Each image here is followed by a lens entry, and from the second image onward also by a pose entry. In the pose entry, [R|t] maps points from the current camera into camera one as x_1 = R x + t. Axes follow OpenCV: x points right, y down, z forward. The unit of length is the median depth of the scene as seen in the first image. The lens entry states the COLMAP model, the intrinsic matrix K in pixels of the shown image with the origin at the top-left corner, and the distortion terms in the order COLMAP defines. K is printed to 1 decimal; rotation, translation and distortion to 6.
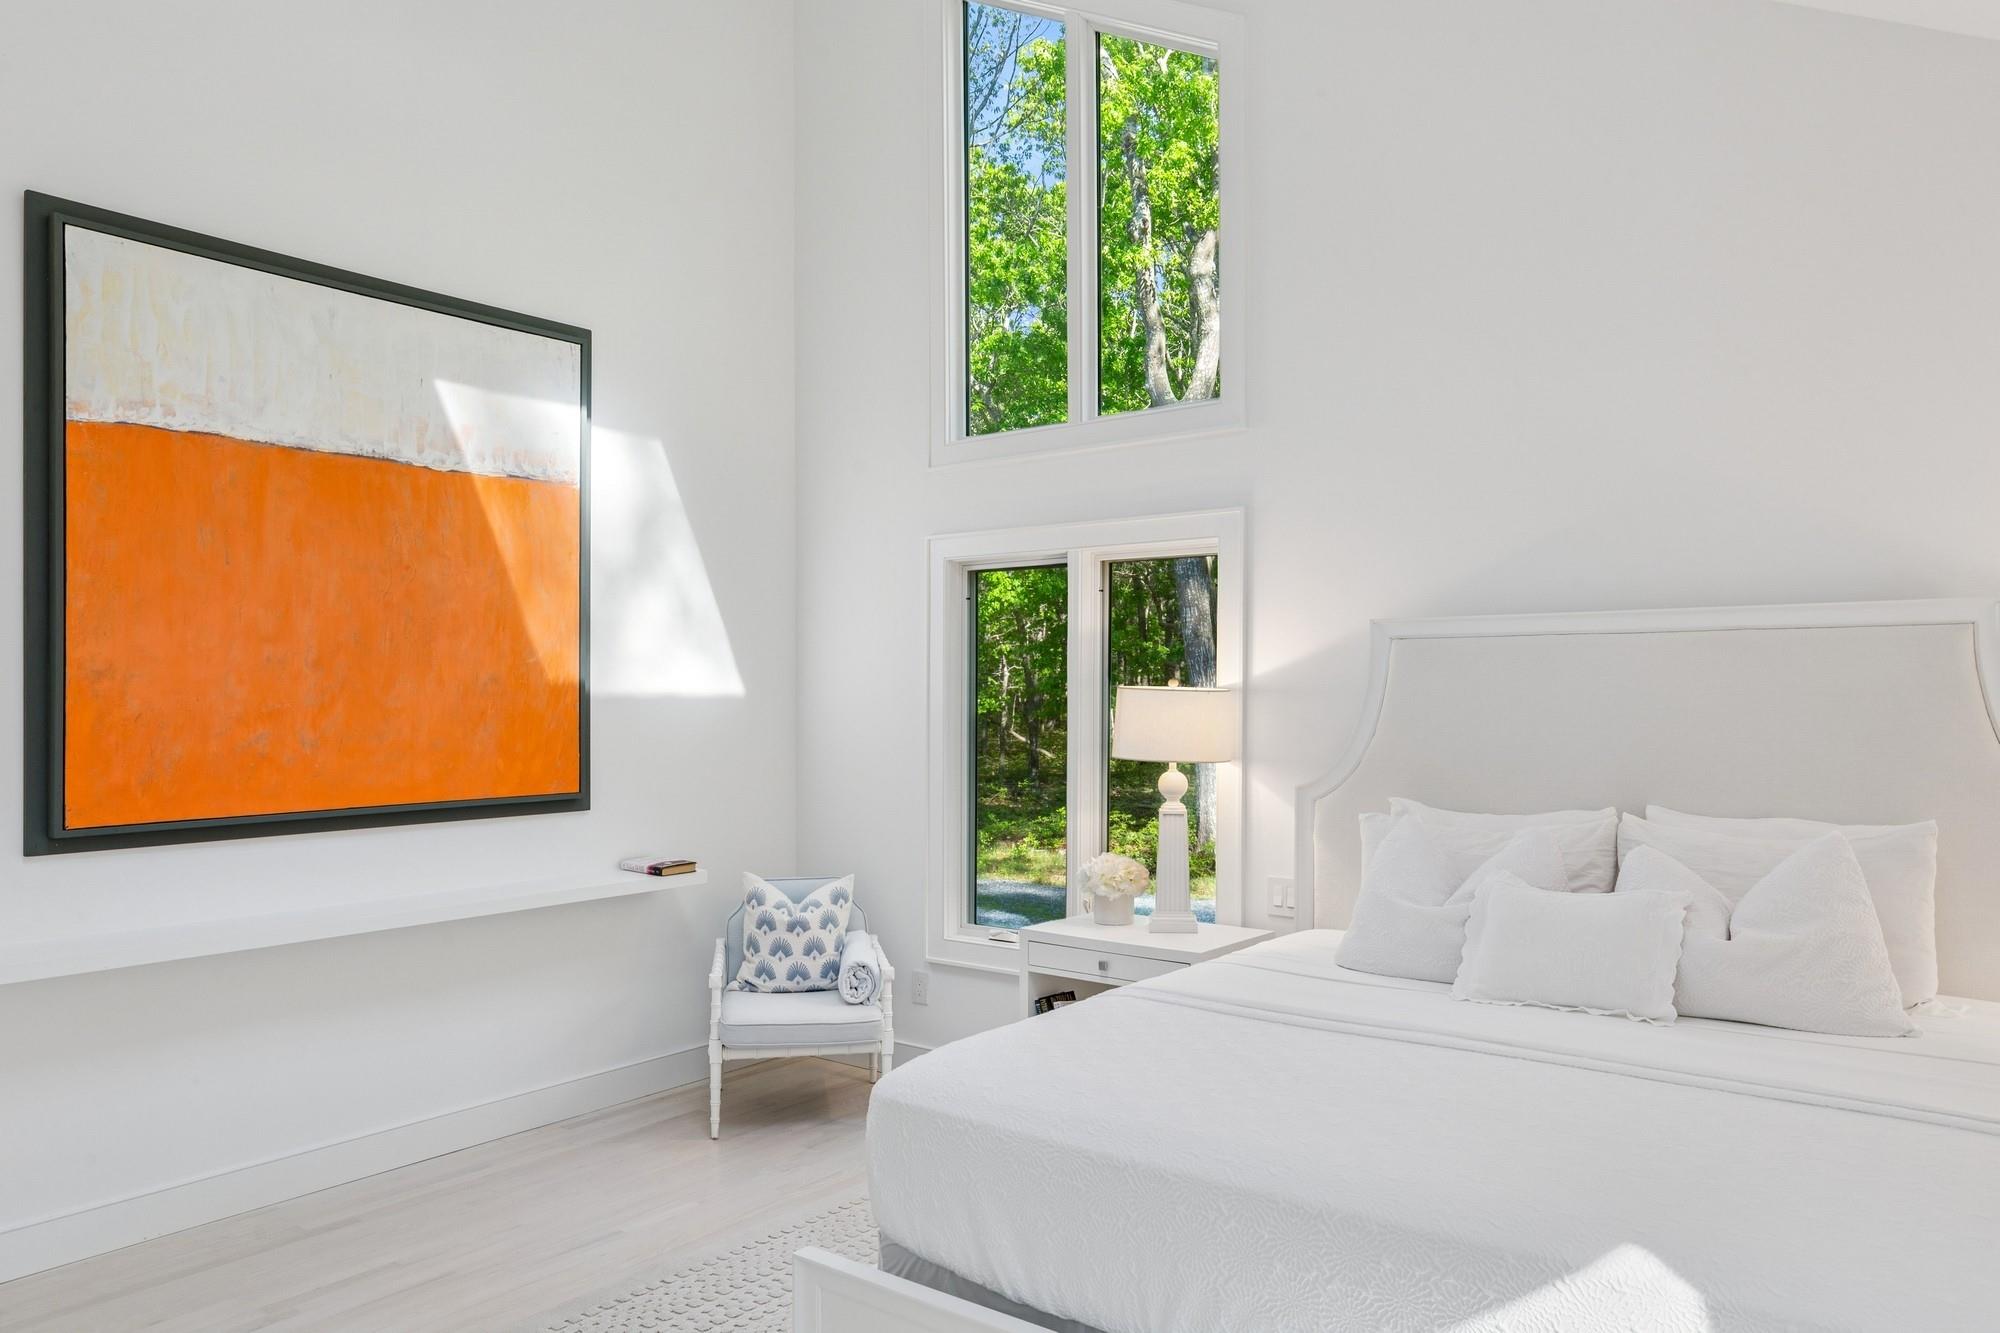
lens RADIAL K [[1382.3, 0, 1000.1], [0, 1382.3, 681.9], [0, 0, 1]] dist [-0.004184, -0.000065]
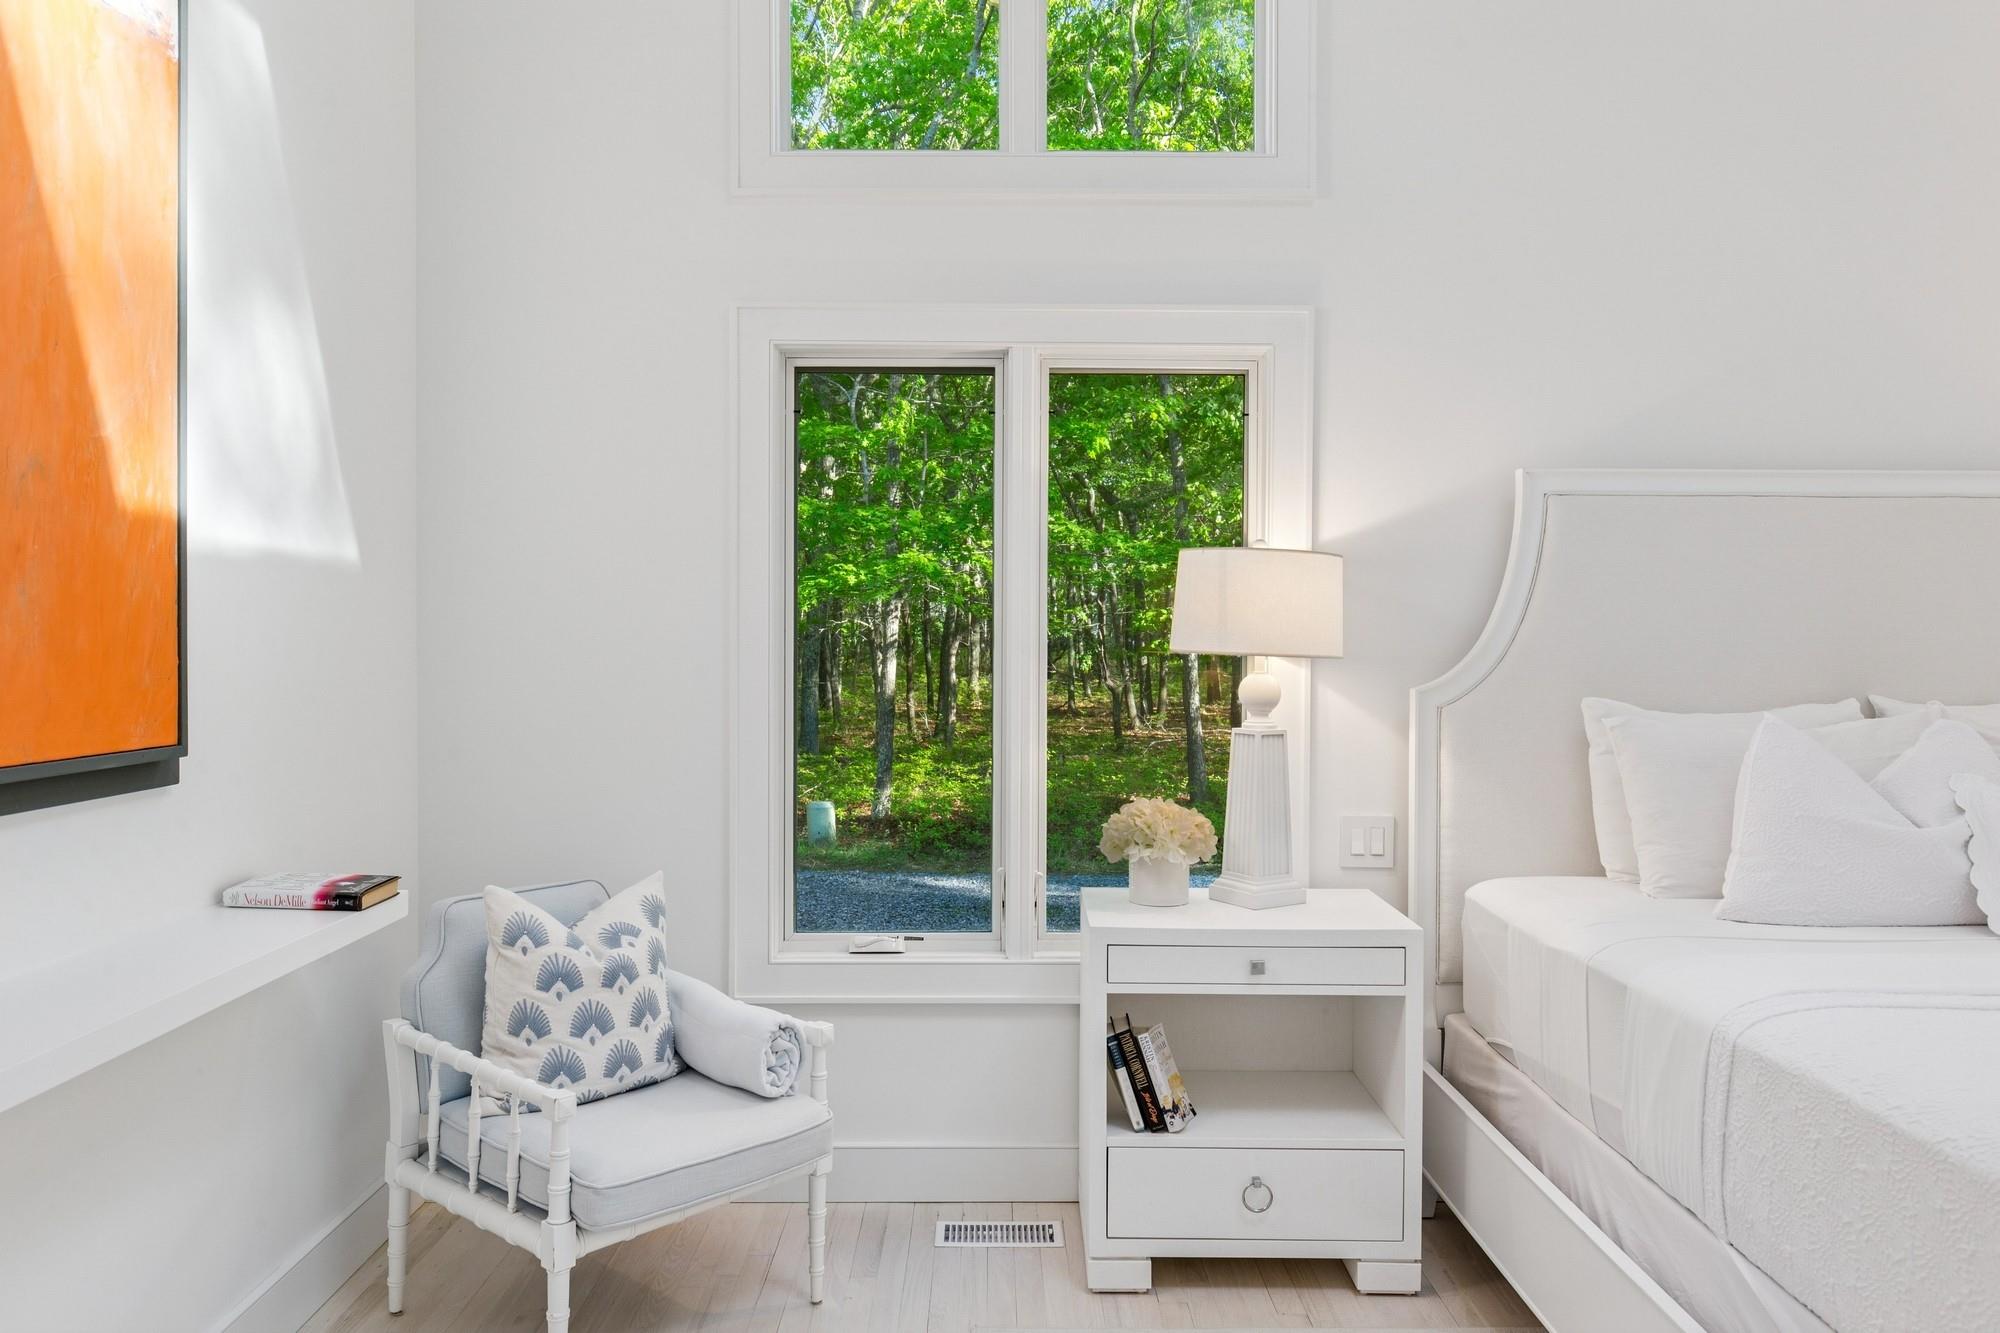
lens RADIAL K [[1446.7, 0, 999.3], [0, 1446.7, 650.0], [0, 0, 1]] dist [-0.007329, -0.000626]
pose [[0.781333, 0.000208, 0.624114, -0.384873], [-0.010920, 0.999851, 0.013337, 0.040152], [-0.624019, -0.017236, 0.781219, 0.465986]]
